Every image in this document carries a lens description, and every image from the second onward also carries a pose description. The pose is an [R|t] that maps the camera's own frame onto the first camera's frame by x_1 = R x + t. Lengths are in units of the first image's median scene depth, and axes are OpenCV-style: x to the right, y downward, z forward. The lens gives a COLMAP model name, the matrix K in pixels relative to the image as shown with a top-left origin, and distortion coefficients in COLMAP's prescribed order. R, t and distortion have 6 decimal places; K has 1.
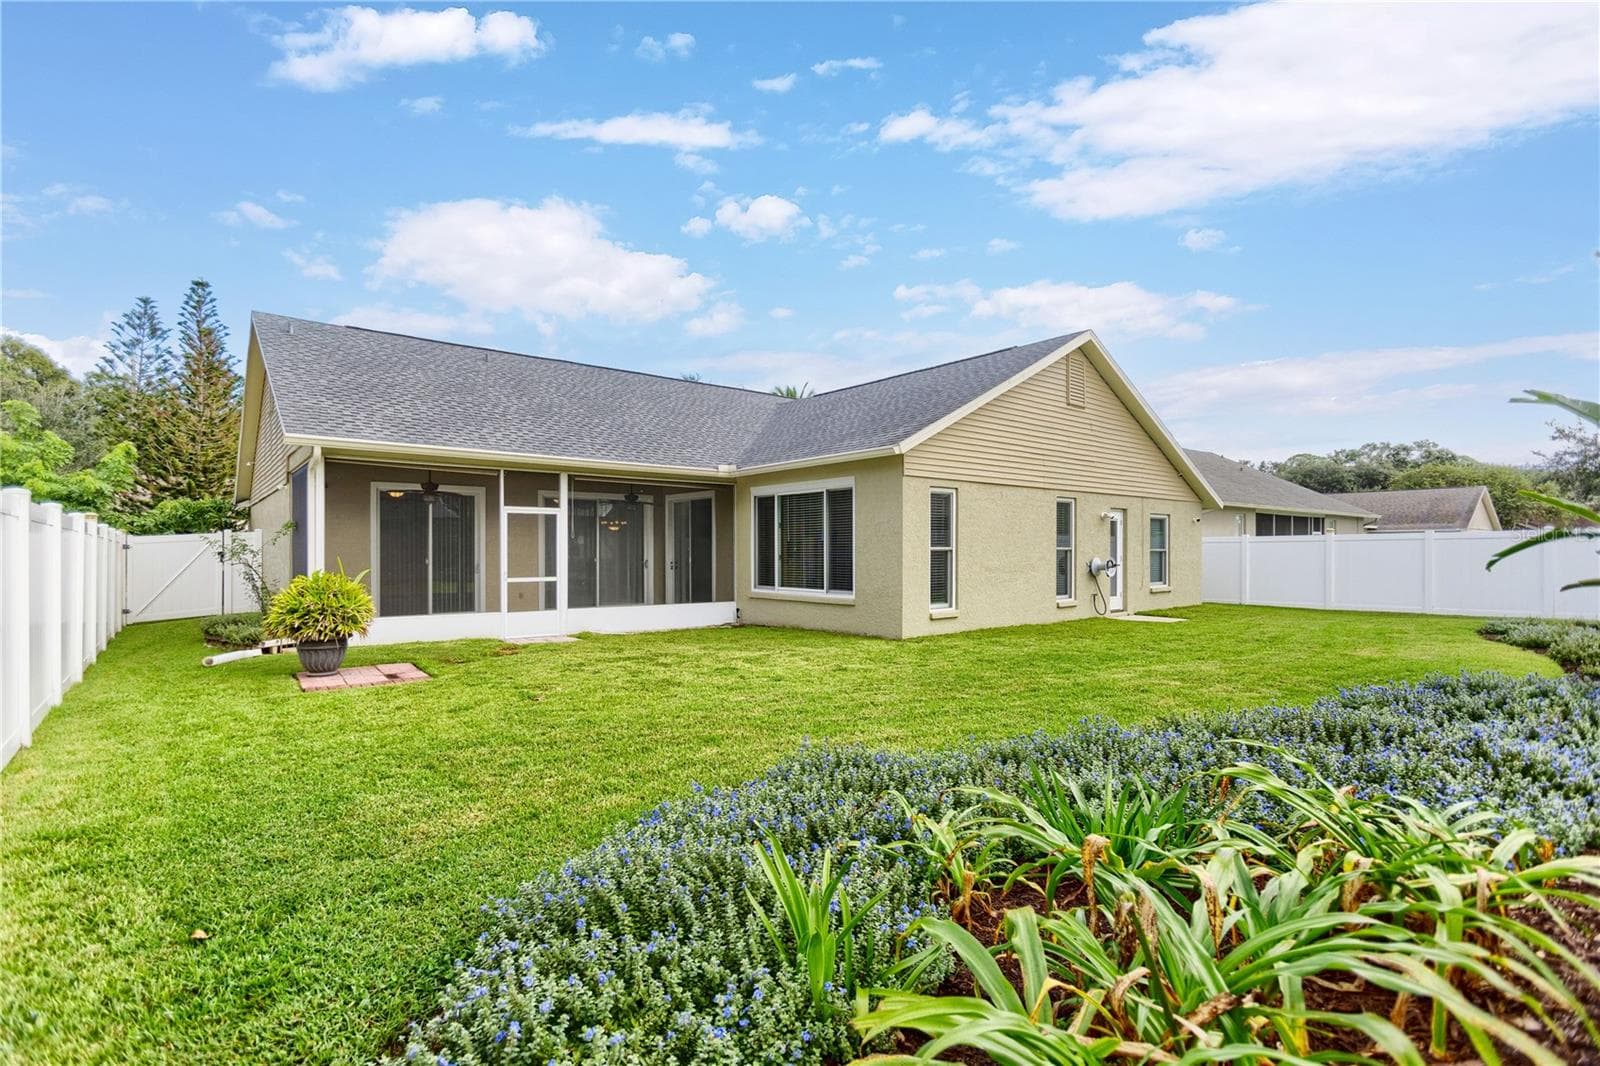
lens RADIAL K [[758.8, 0, 782.0], [0, 758.8, 554.2], [0, 0, 1]] dist [-0.004846, 0.000424]
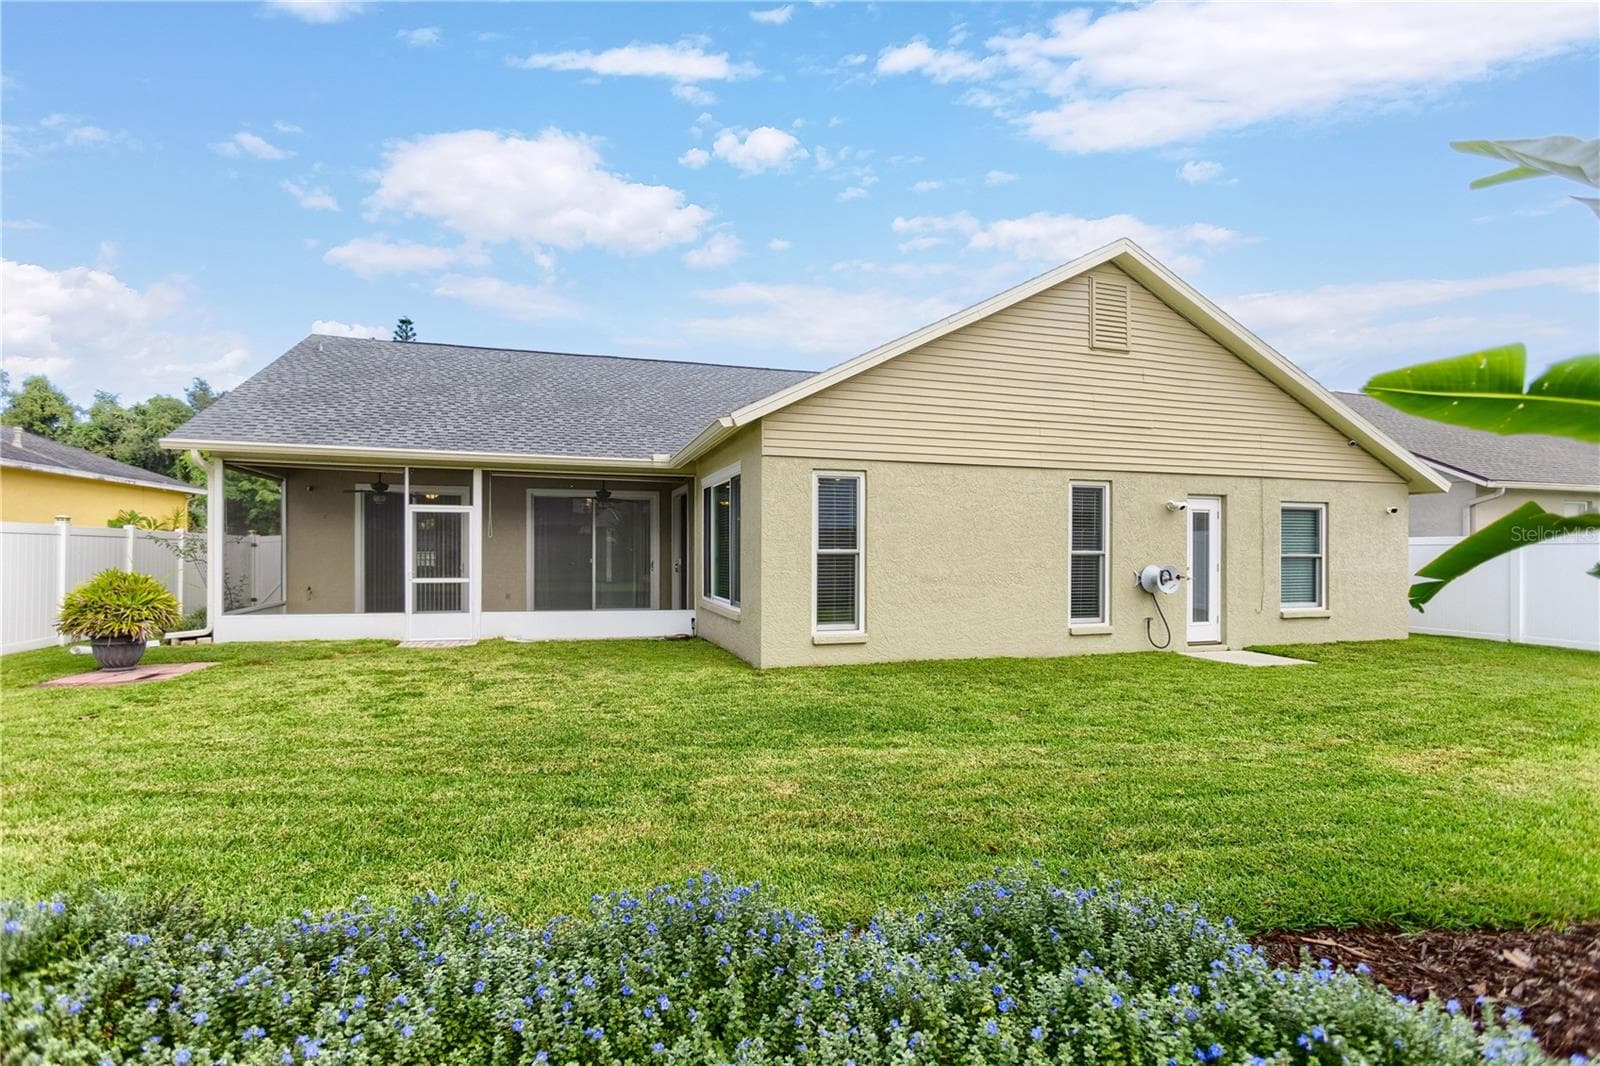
lens RADIAL K [[758.8, 0, 782.0], [0, 758.8, 554.2], [0, 0, 1]] dist [-0.004846, 0.000424]
pose [[0.927423, 0.006745, -0.373953, 0.375567], [-0.007890, 0.999968, -0.001531, -0.001947], [0.373930, 0.004370, 0.927447, 0.236767]]
